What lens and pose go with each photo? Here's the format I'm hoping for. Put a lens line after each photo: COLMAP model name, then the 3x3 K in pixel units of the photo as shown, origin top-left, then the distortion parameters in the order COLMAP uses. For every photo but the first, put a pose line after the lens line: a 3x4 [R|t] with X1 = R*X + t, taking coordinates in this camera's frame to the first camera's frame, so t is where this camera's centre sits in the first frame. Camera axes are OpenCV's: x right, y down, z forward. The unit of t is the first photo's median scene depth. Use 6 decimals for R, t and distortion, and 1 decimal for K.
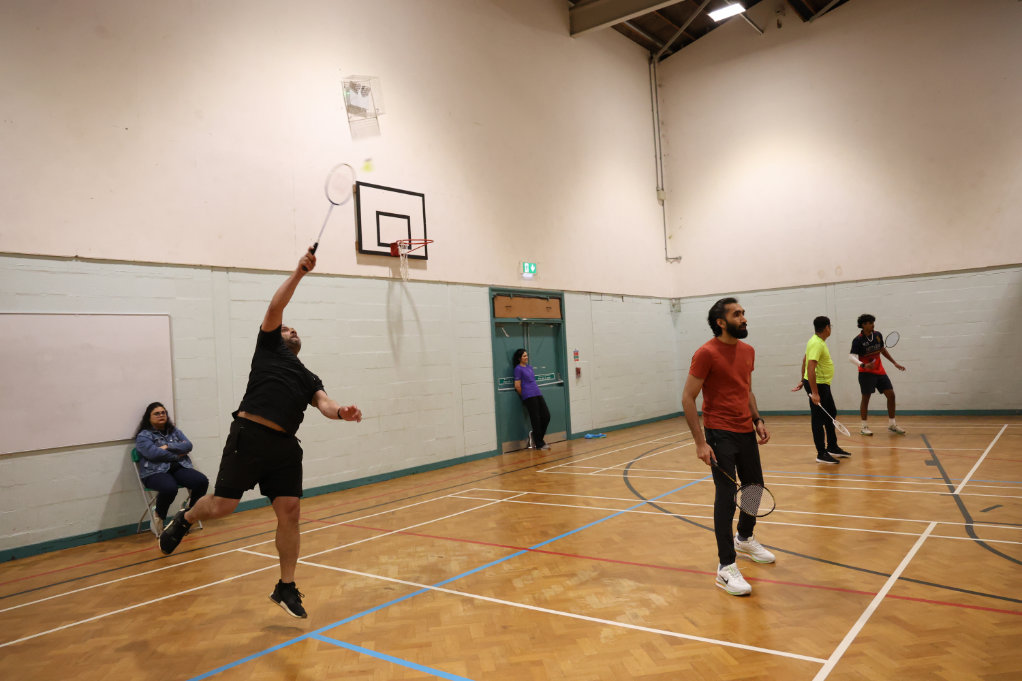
lens RADIAL K [[760.1, 0, 516.3], [0, 760.1, 340.4], [0, 0, 1]] dist [0.000301, 0.004895]
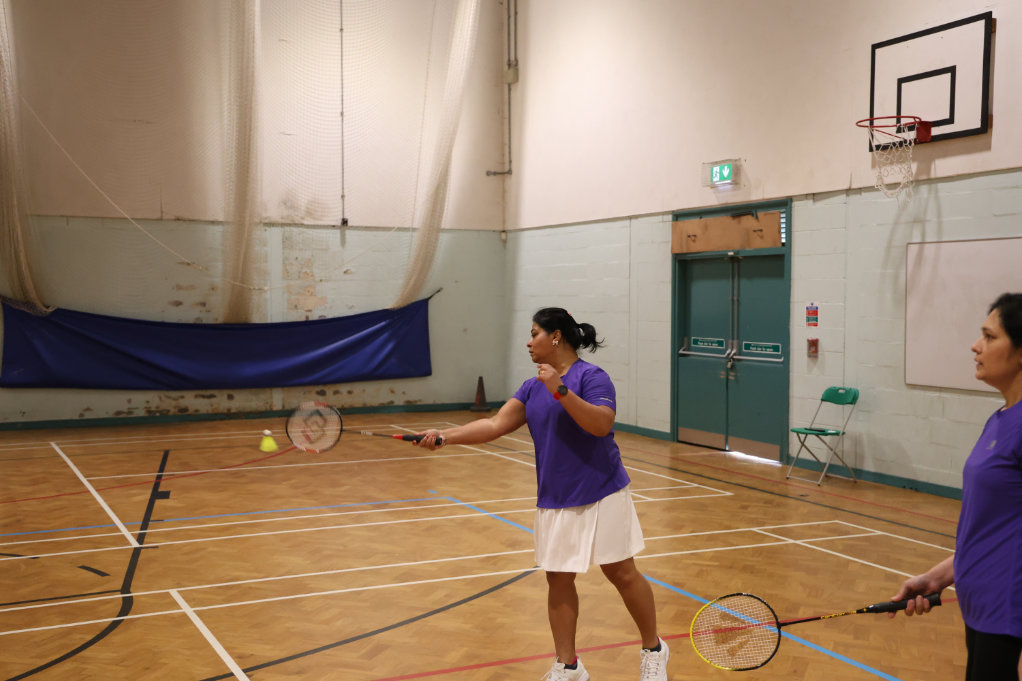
lens RADIAL K [[1203.9, 0, 511.0], [0, 1203.9, 340.5], [0, 0, 1]] dist [0.157398, -0.013734]
pose [[-0.452197, 0.067342, -0.889372, 0.926493], [0.016725, 0.997611, 0.067034, -0.023065], [0.891761, 0.015438, -0.452243, 1.192948]]
